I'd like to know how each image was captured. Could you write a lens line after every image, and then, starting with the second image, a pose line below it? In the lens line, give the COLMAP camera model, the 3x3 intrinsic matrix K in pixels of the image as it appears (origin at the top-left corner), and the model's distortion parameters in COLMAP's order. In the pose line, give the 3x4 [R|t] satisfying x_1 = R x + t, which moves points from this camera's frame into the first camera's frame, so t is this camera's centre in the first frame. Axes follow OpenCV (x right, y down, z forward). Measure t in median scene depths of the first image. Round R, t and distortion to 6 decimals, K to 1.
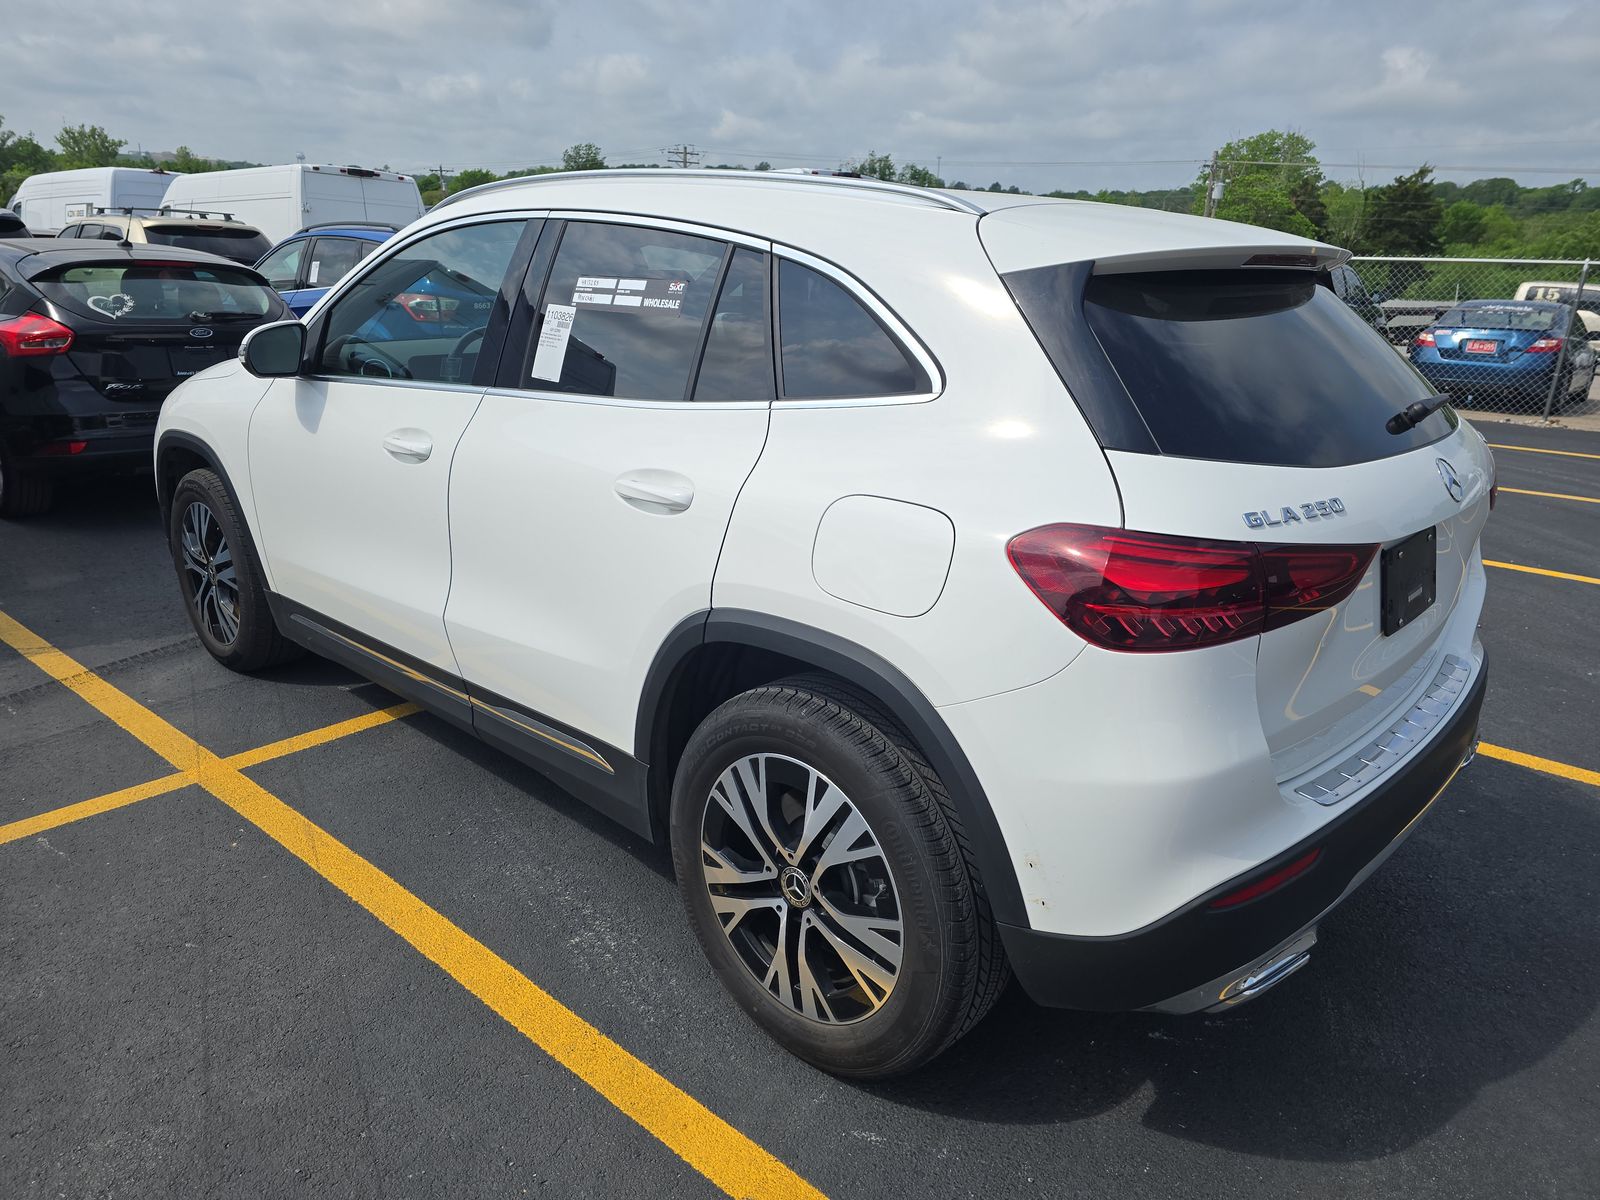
lens RADIAL K [[1101.8, 0, 801.0], [0, 1101.8, 599.0], [0, 0, 1]] dist [0.066054, -0.064366]
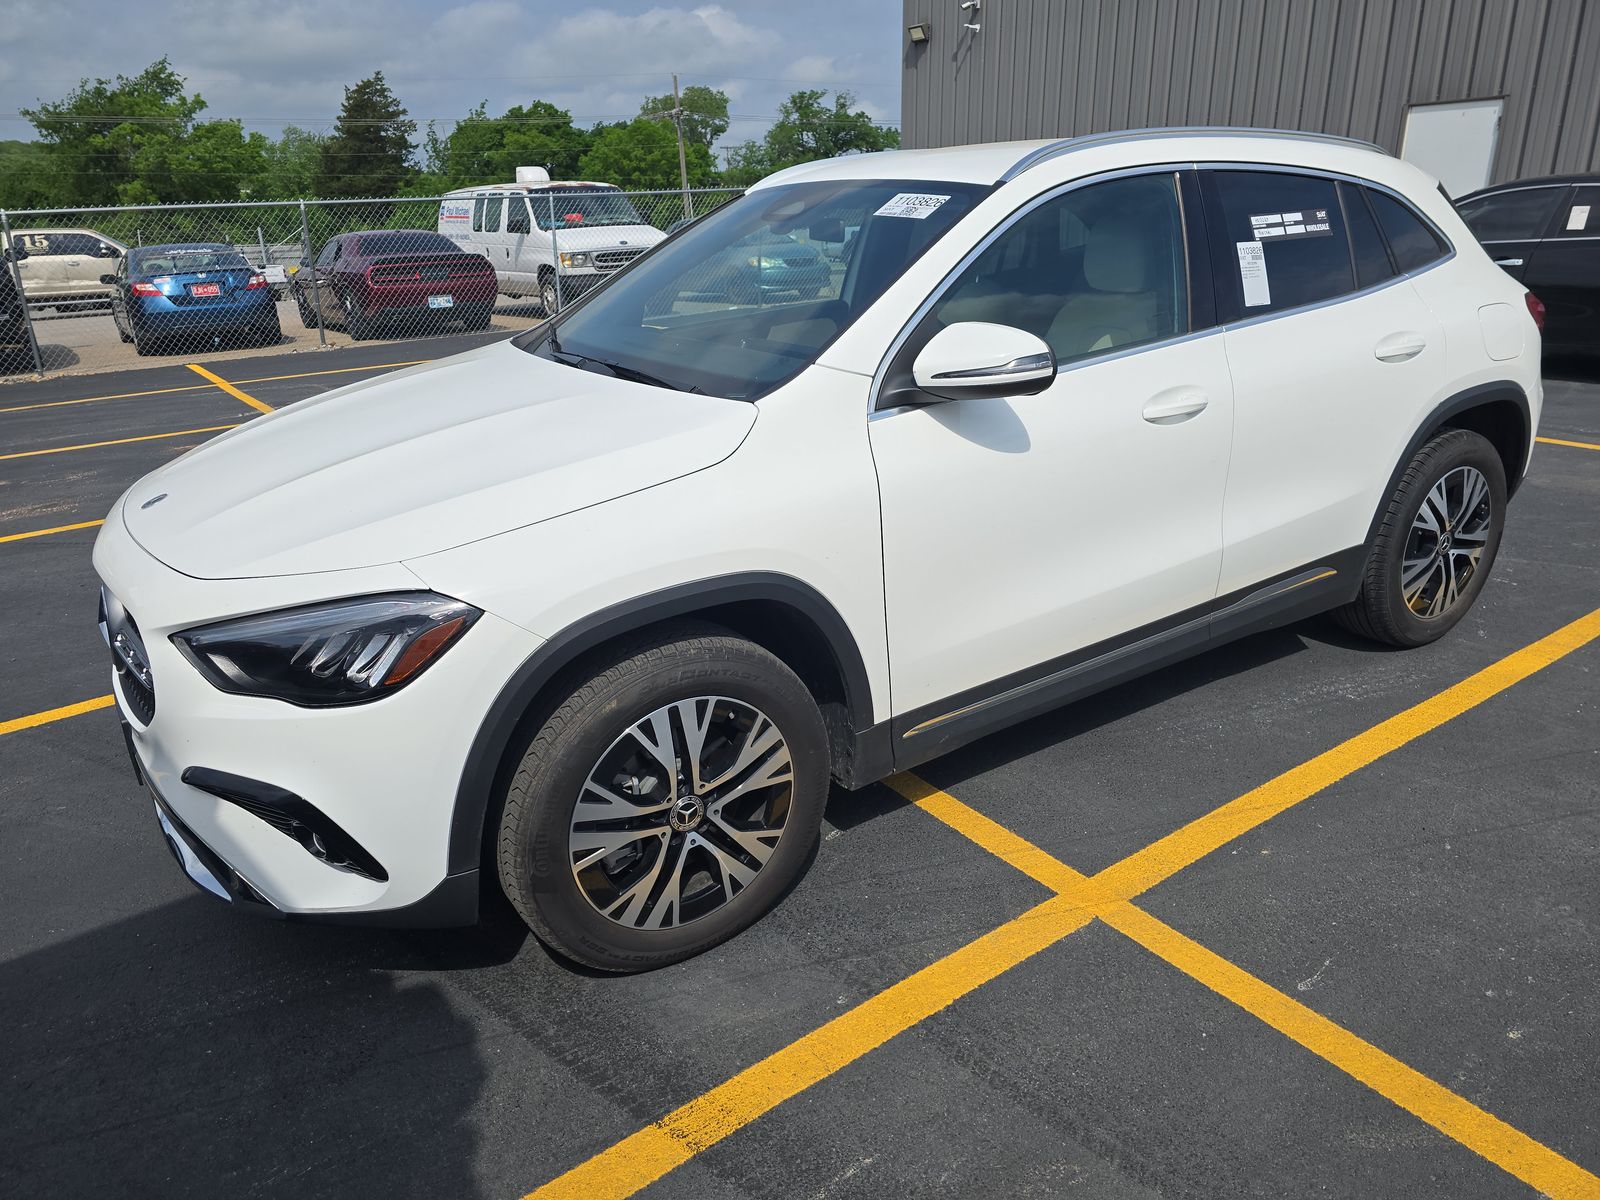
lens RADIAL K [[1101.8, 0, 801.0], [0, 1101.8, 599.0], [0, 0, 1]] dist [0.066054, -0.064366]
pose [[0.218153, -0.365656, 0.904823, -1.566220], [0.325230, 0.901394, 0.285857, -0.422452], [-0.920128, 0.231916, 0.315564, 1.164404]]
